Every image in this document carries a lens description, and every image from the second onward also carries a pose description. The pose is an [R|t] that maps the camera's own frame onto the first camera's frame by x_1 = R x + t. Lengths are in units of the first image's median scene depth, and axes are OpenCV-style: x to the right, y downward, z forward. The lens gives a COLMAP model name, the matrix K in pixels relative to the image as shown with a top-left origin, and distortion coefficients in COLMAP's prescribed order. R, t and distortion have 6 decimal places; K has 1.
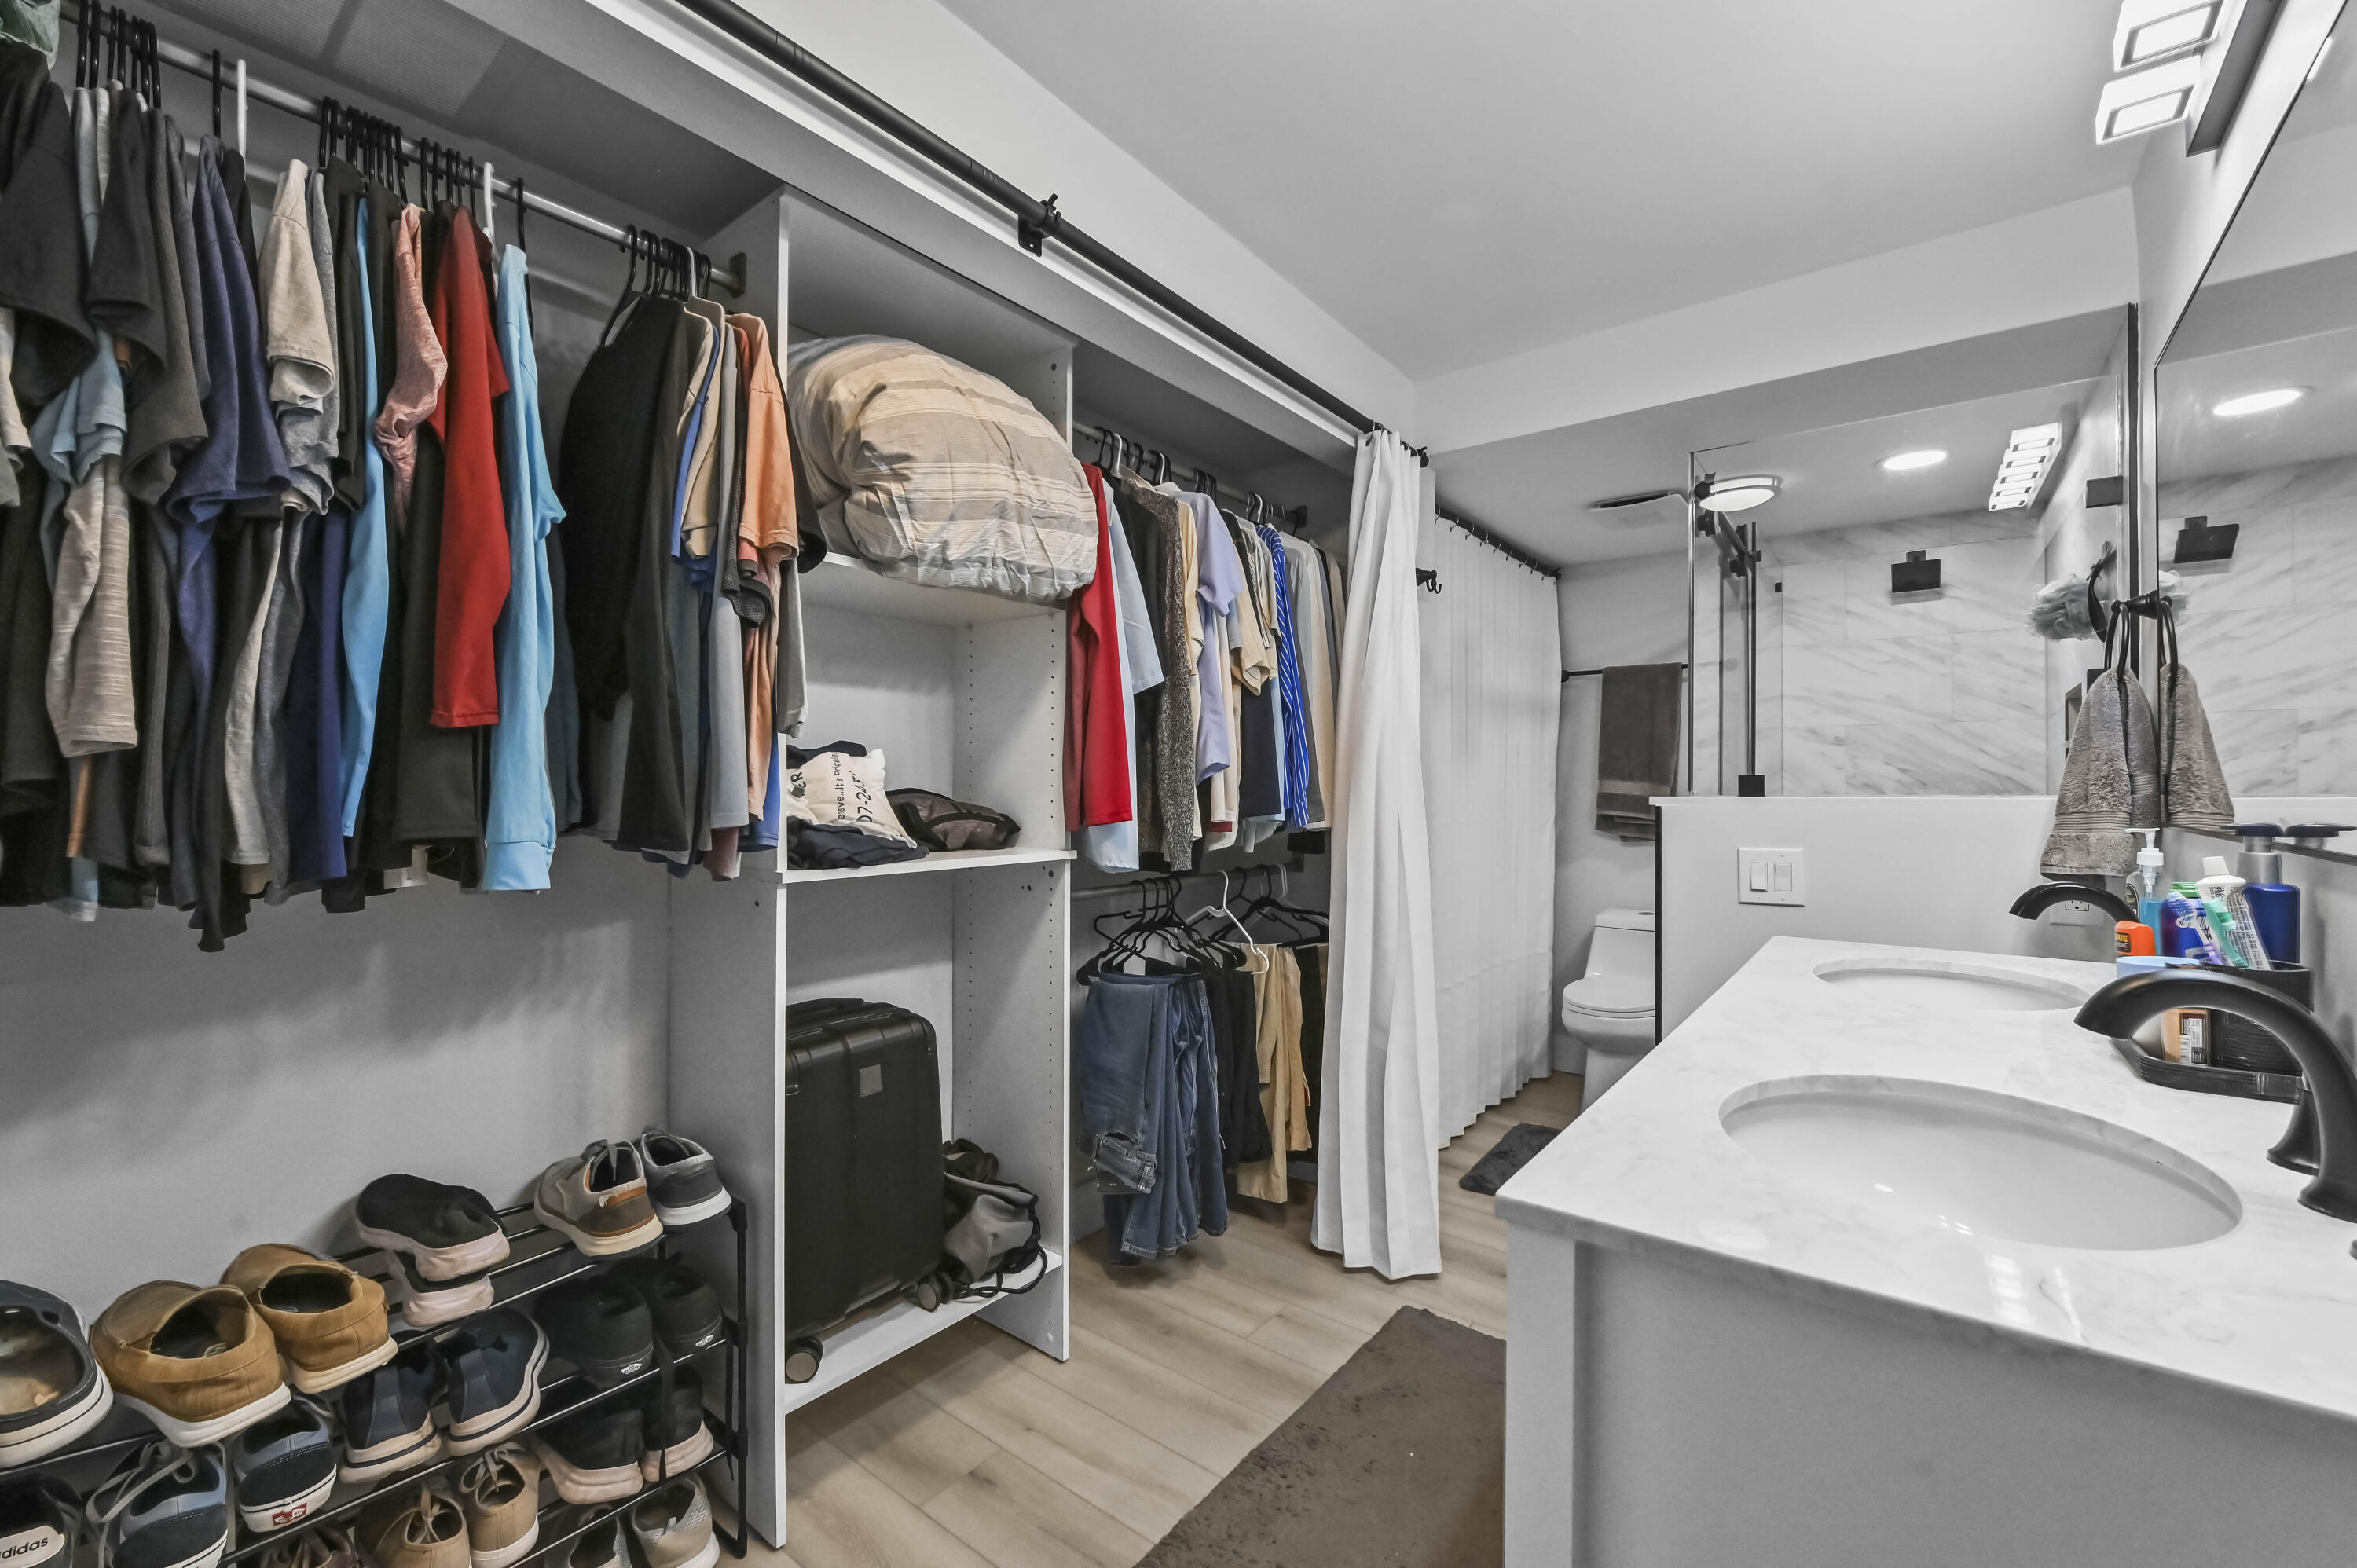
lens RADIAL K [[955.4, 0, 1171.8], [0, 955.4, 788.5], [0, 0, 1]] dist [-0.003225, -0.000338]
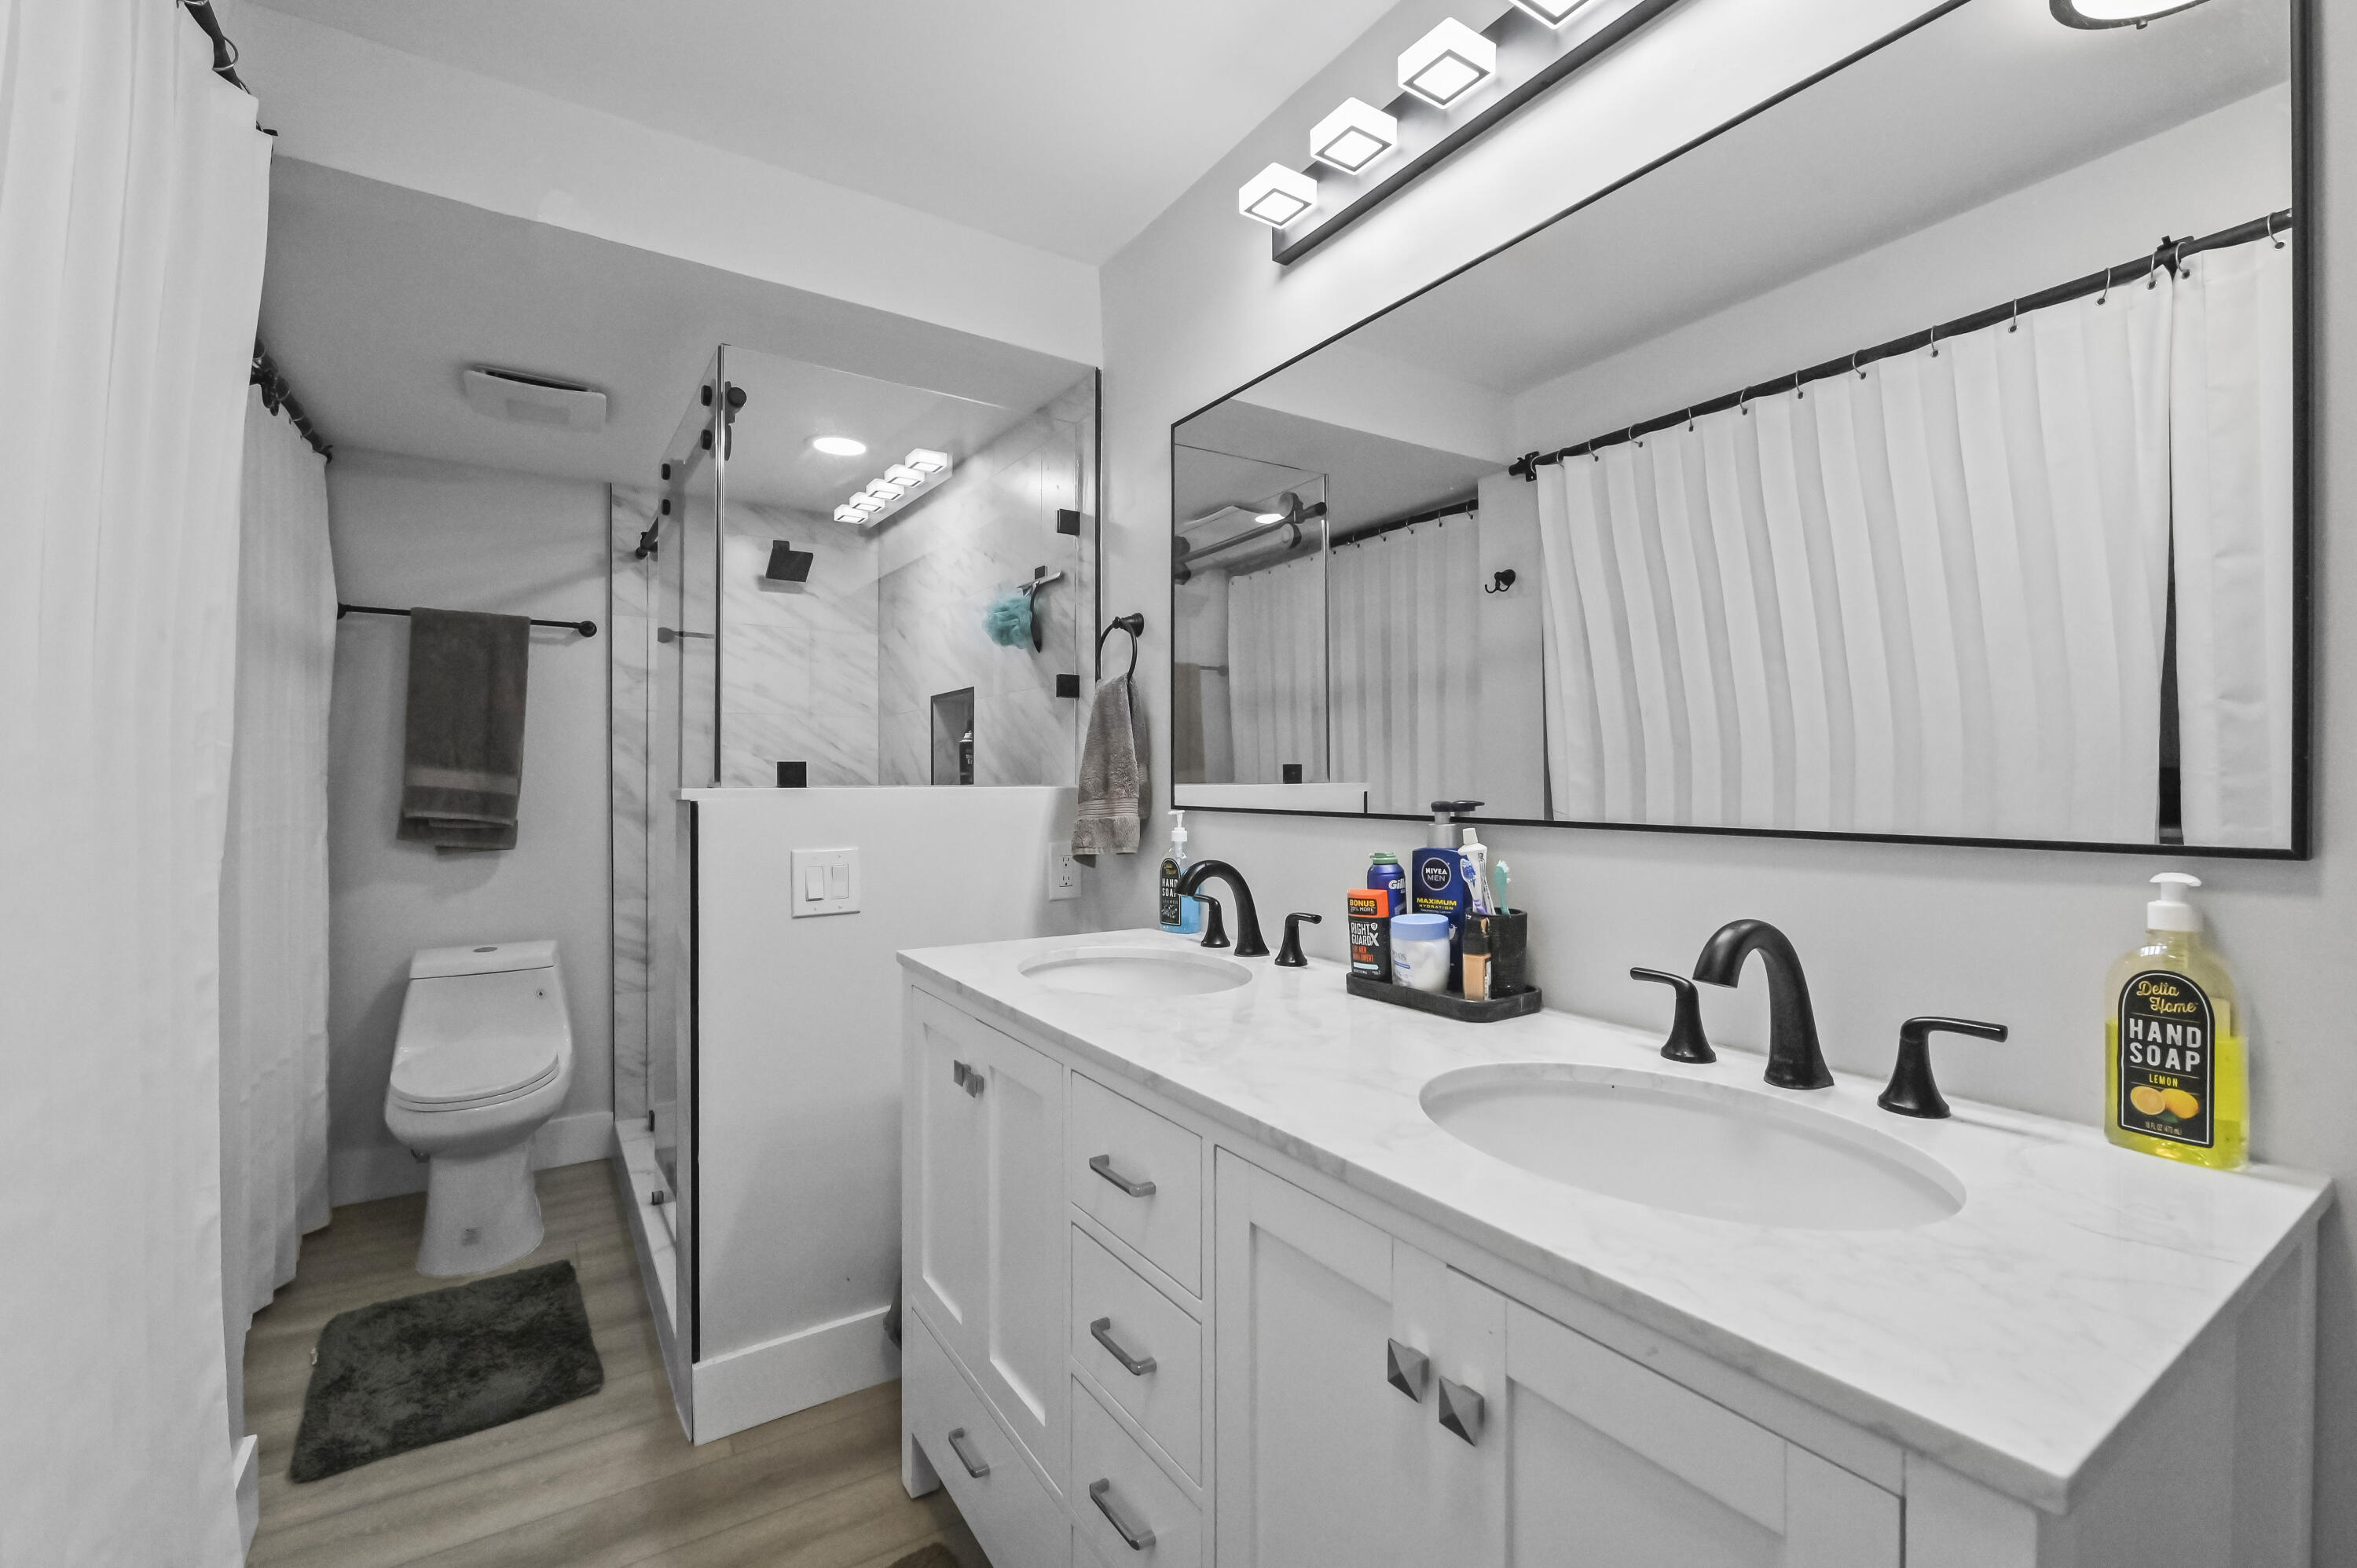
lens RADIAL K [[1013.3, 0, 1179.5], [0, 1013.3, 780.0], [0, 0, 1]] dist [-0.011116, -0.000327]
pose [[0.319123, 0.004189, 0.947704, -0.079037], [0.000238, 0.999990, -0.004500, 0.004193], [-0.947713, 0.001661, 0.319119, 0.269191]]
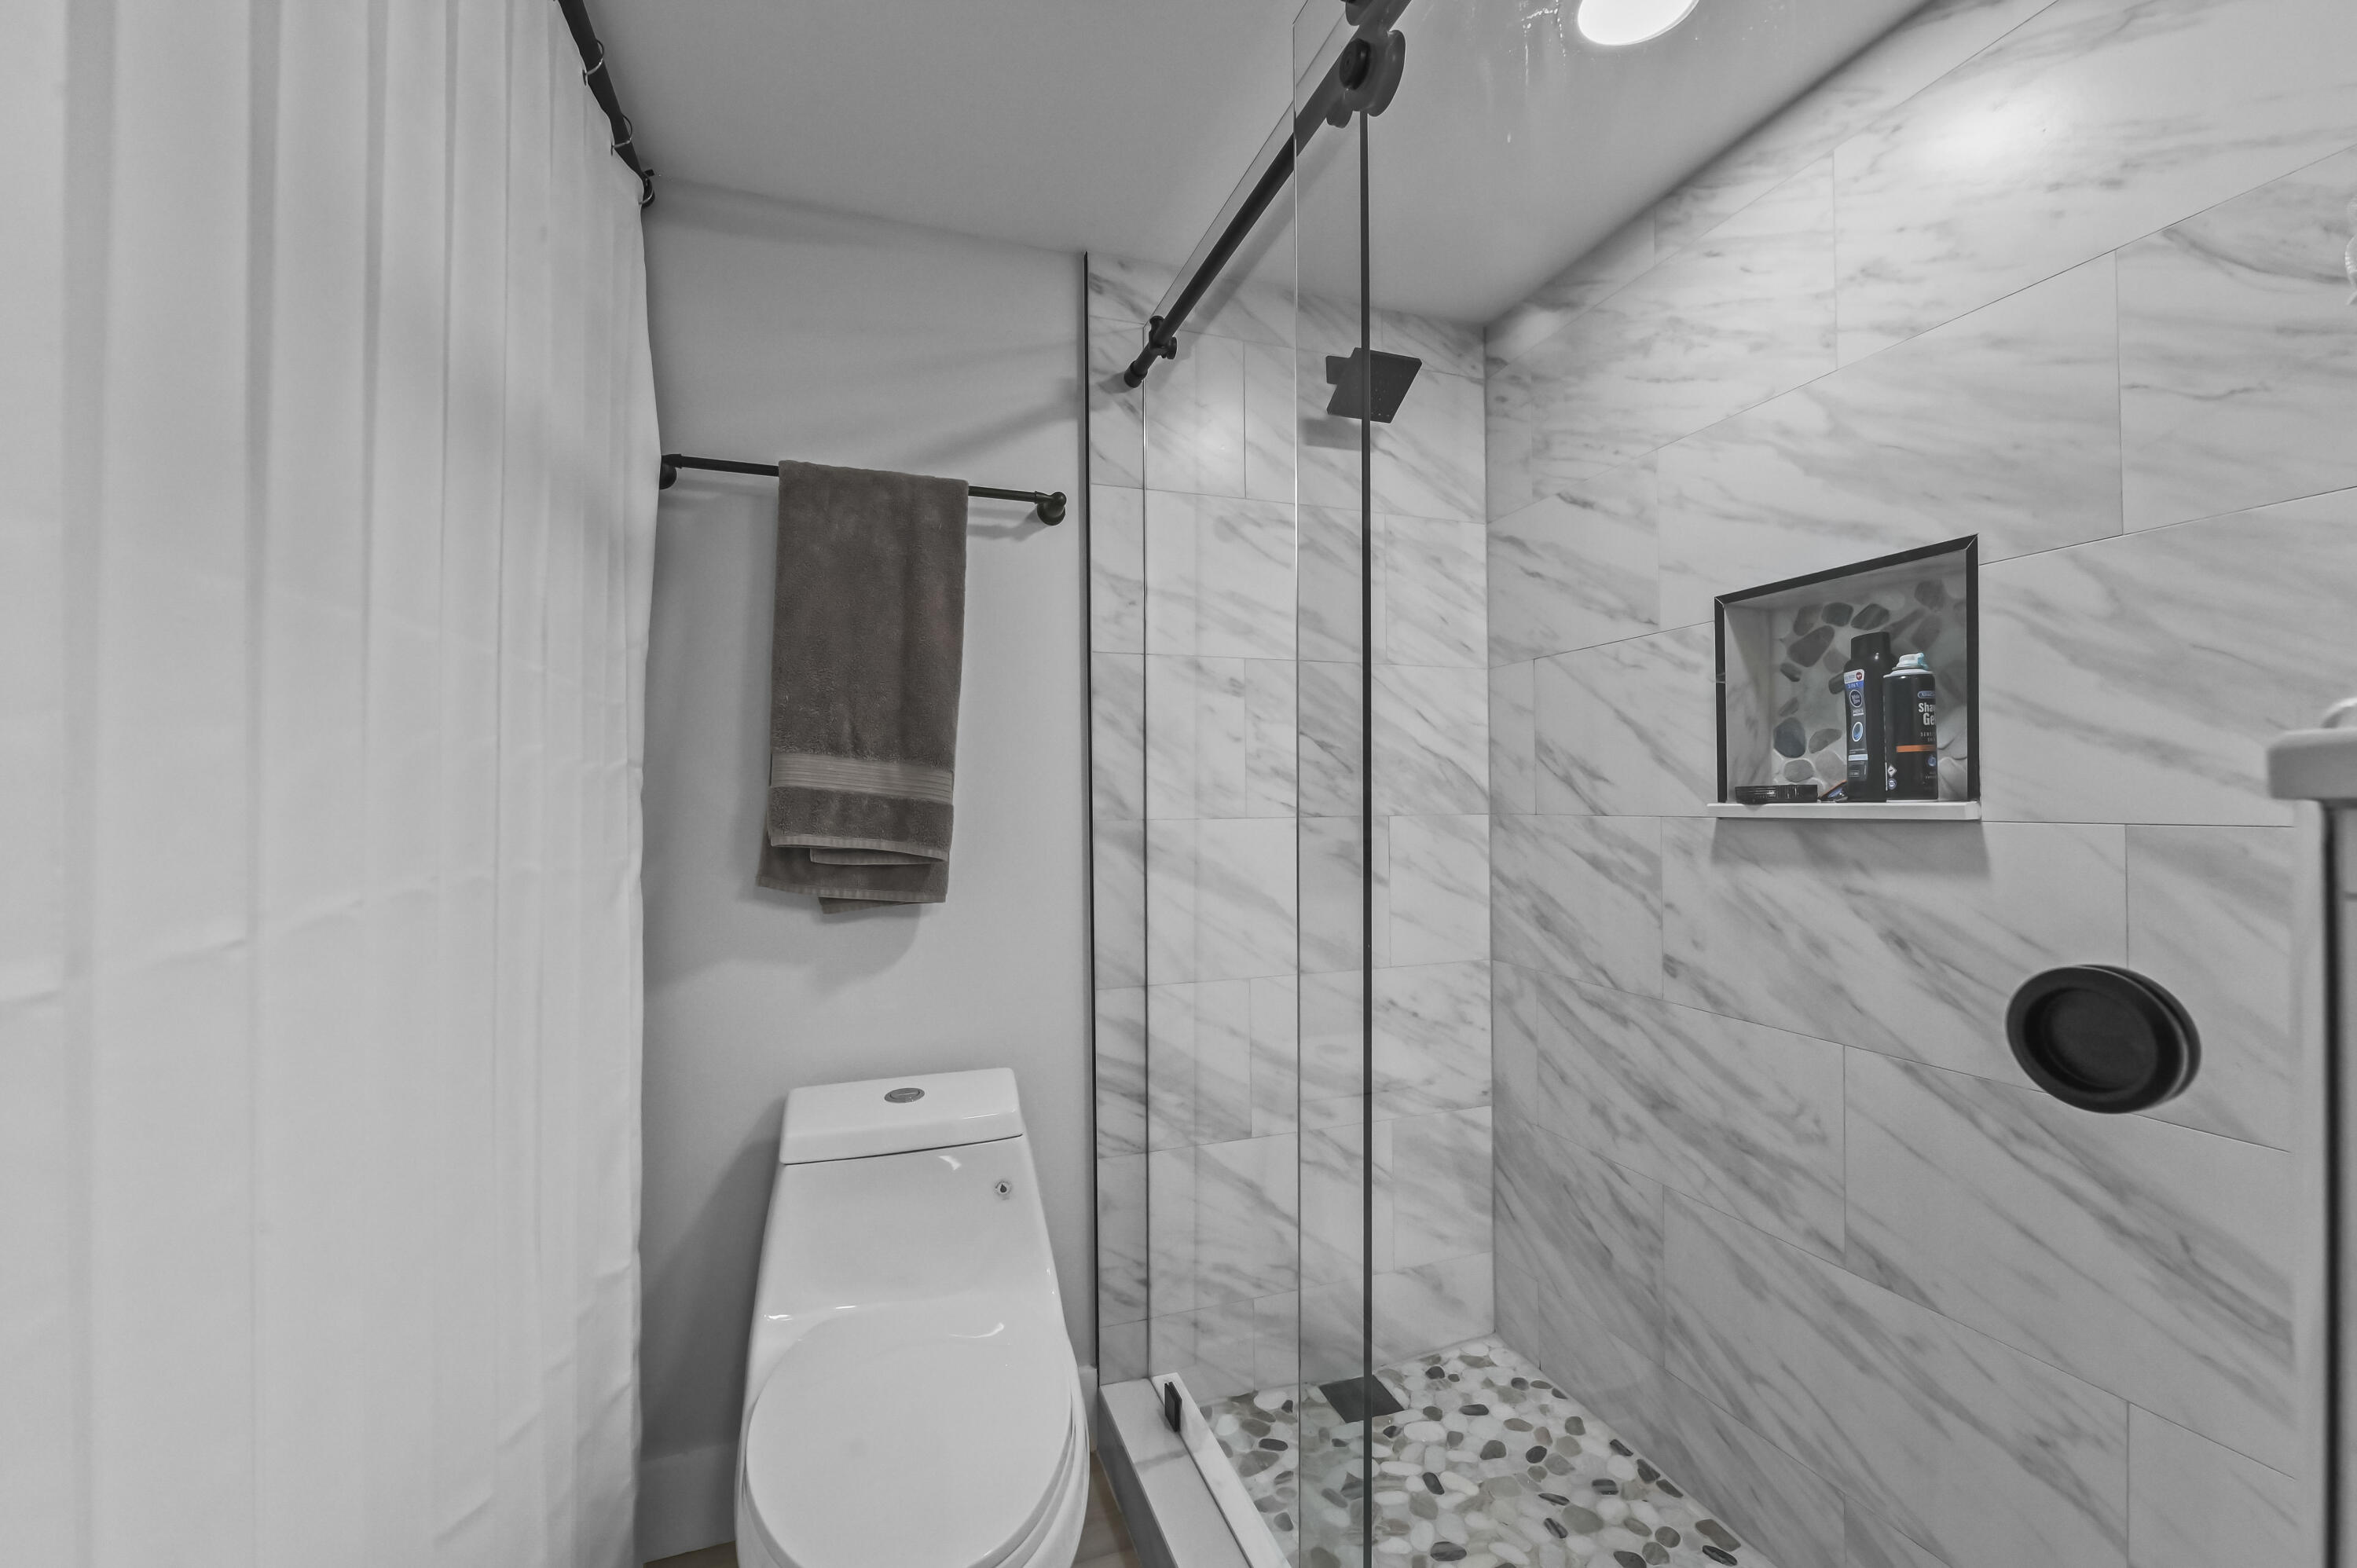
lens RADIAL K [[947.2, 0, 1188.0], [0, 947.2, 785.5], [0, 0, 1]] dist [-0.000093, -0.000017]
pose [[0.521604, 0.011291, 0.853113, 0.253835], [0.007295, 0.999817, -0.017693, 0.013593], [-0.853156, 0.015452, 0.521427, 0.780219]]
